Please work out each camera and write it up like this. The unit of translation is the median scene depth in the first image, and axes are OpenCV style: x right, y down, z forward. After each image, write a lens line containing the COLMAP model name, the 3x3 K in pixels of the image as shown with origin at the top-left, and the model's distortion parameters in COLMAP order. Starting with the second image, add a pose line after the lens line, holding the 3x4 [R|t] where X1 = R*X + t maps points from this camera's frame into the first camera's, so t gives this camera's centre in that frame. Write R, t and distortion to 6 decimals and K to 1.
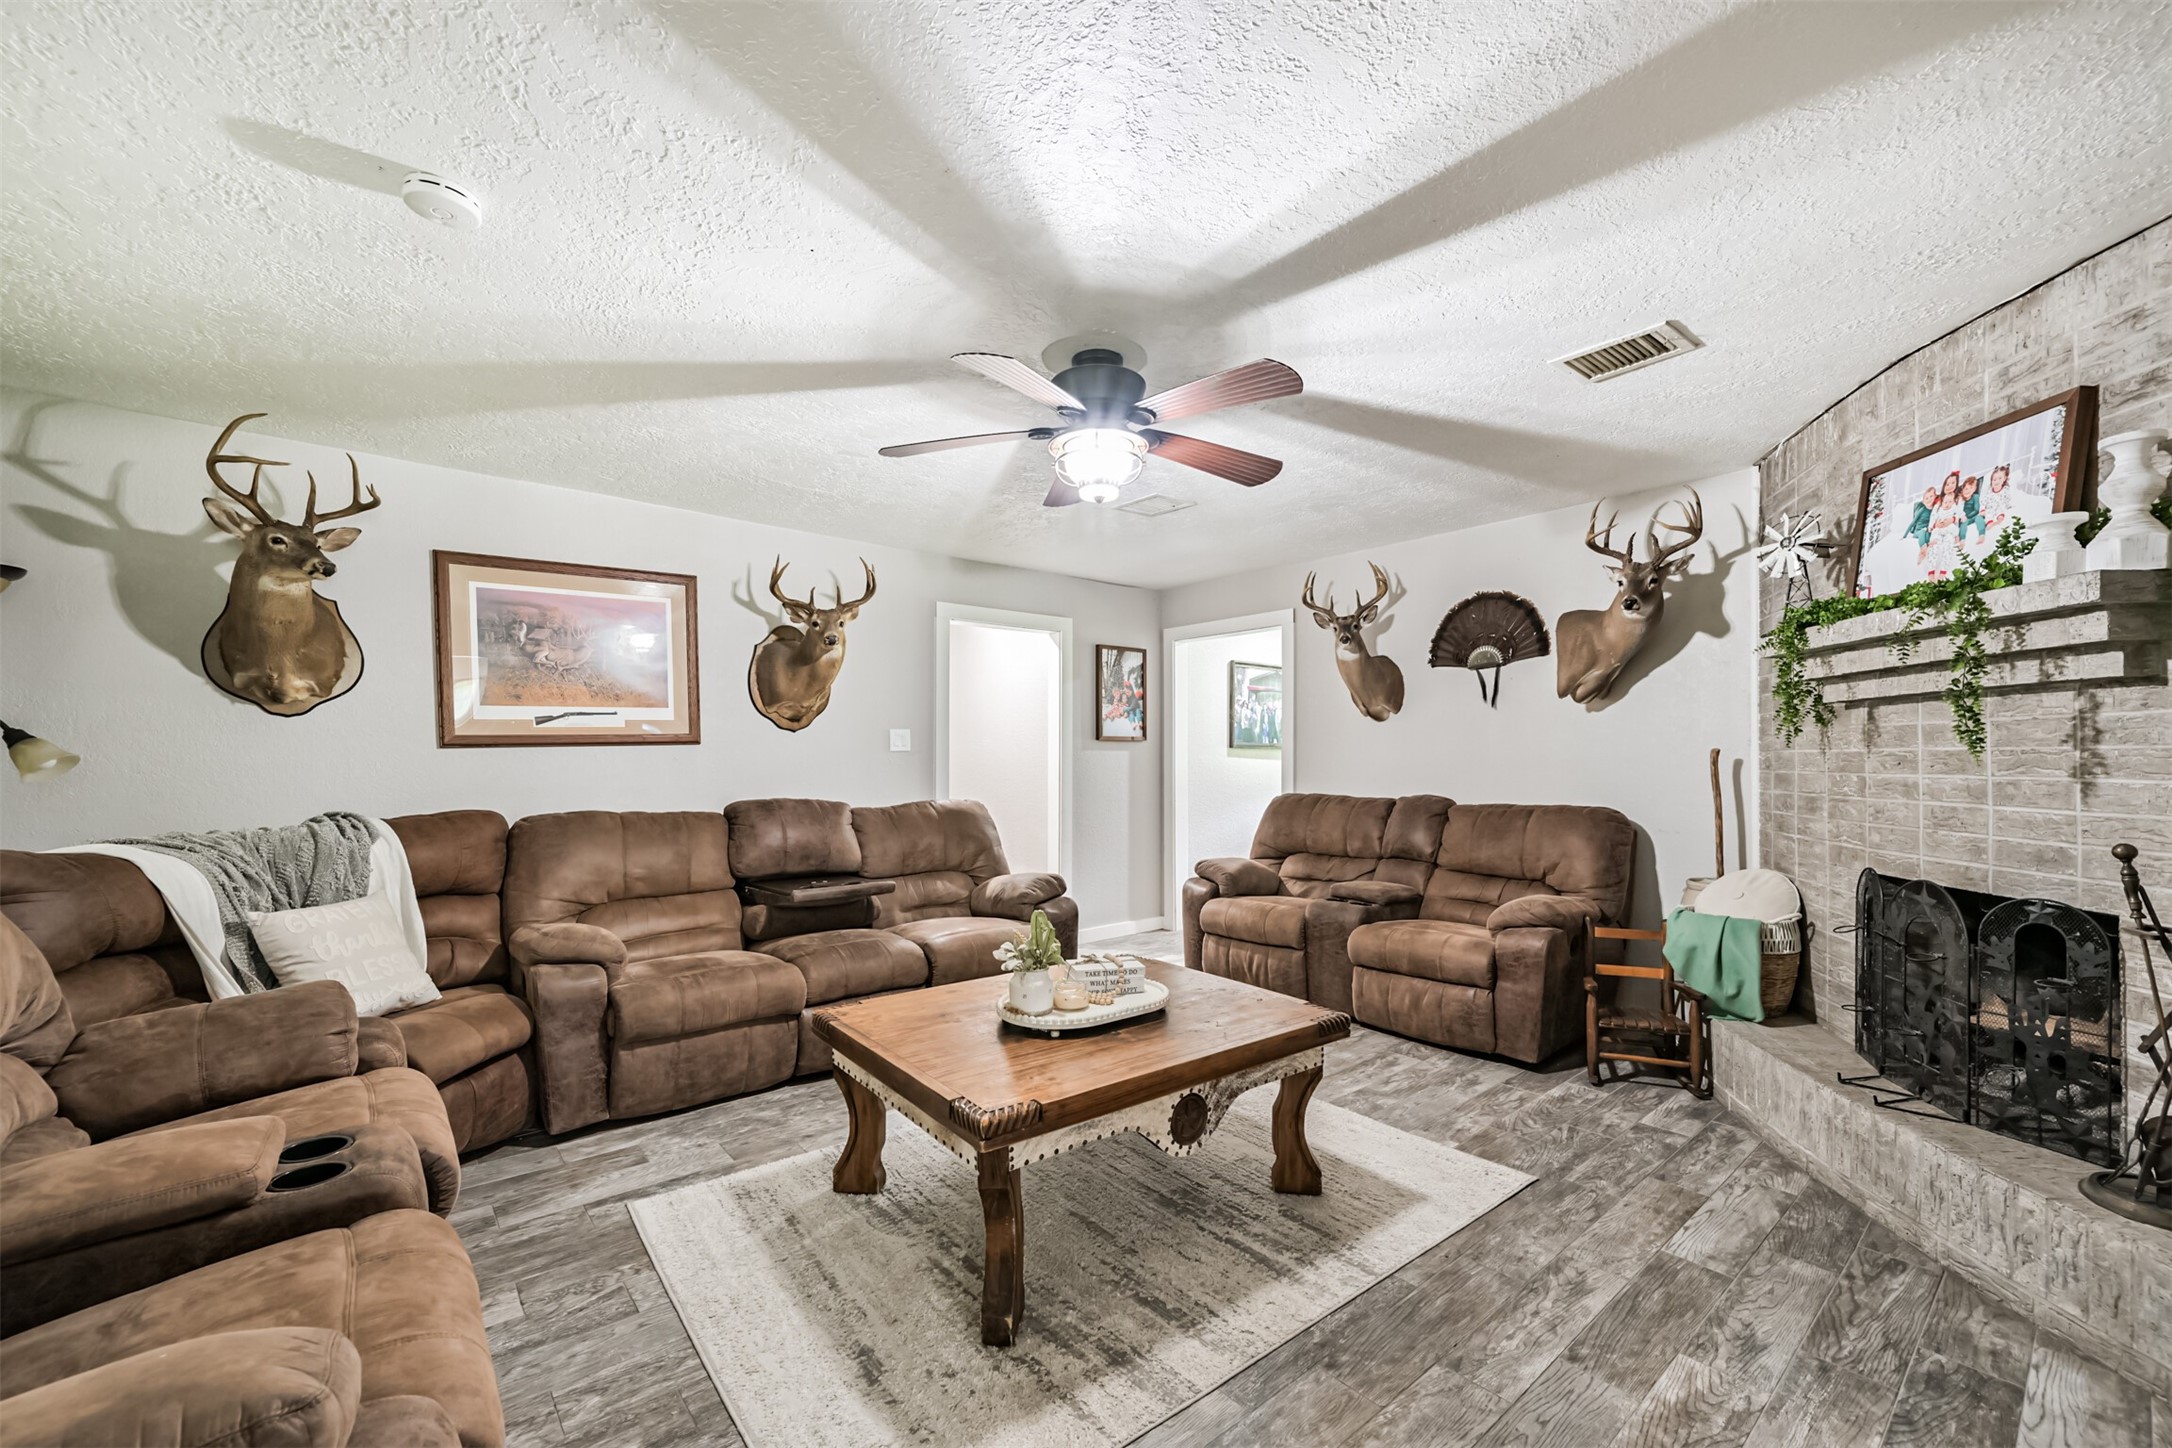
lens RADIAL K [[855.0, 0, 1086.2], [0, 855.0, 746.7], [0, 0, 1]] dist [0.003104, 0.000188]
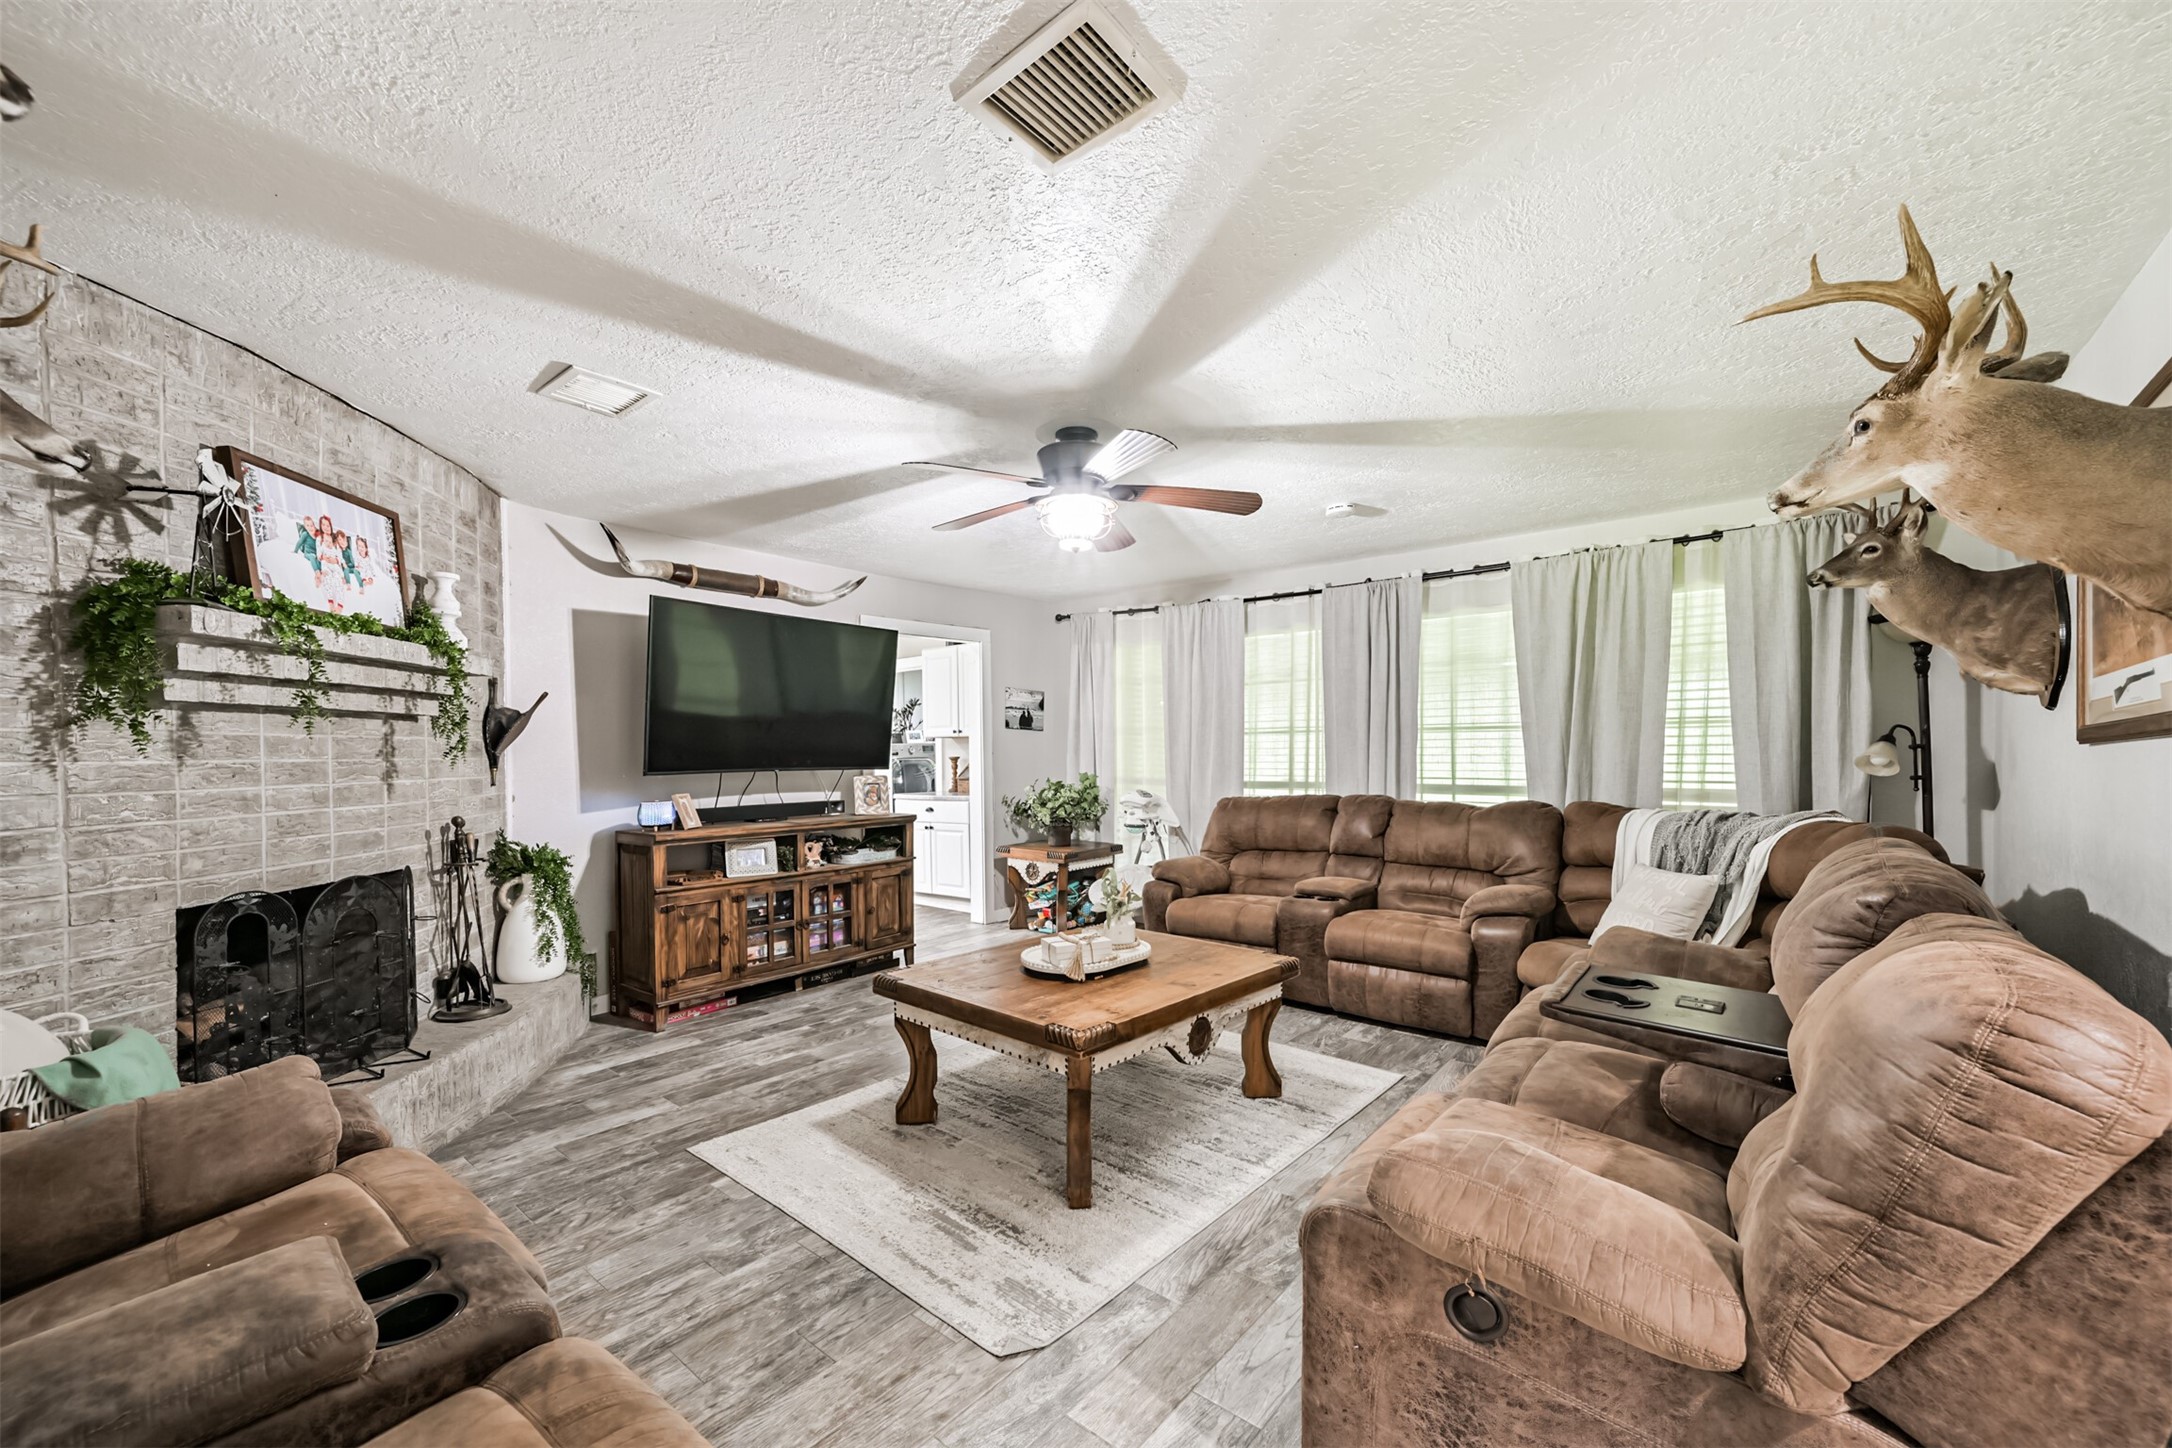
lens RADIAL K [[855.0, 0, 1084.5], [0, 855.0, 760.4], [0, 0, 1]] dist [0.003104, 0.000188]
pose [[-0.982829, 0.008230, -0.184335, 0.226039], [0.008739, 0.999960, -0.001950, 0.012861], [0.184312, -0.003527, -0.982861, 2.184626]]
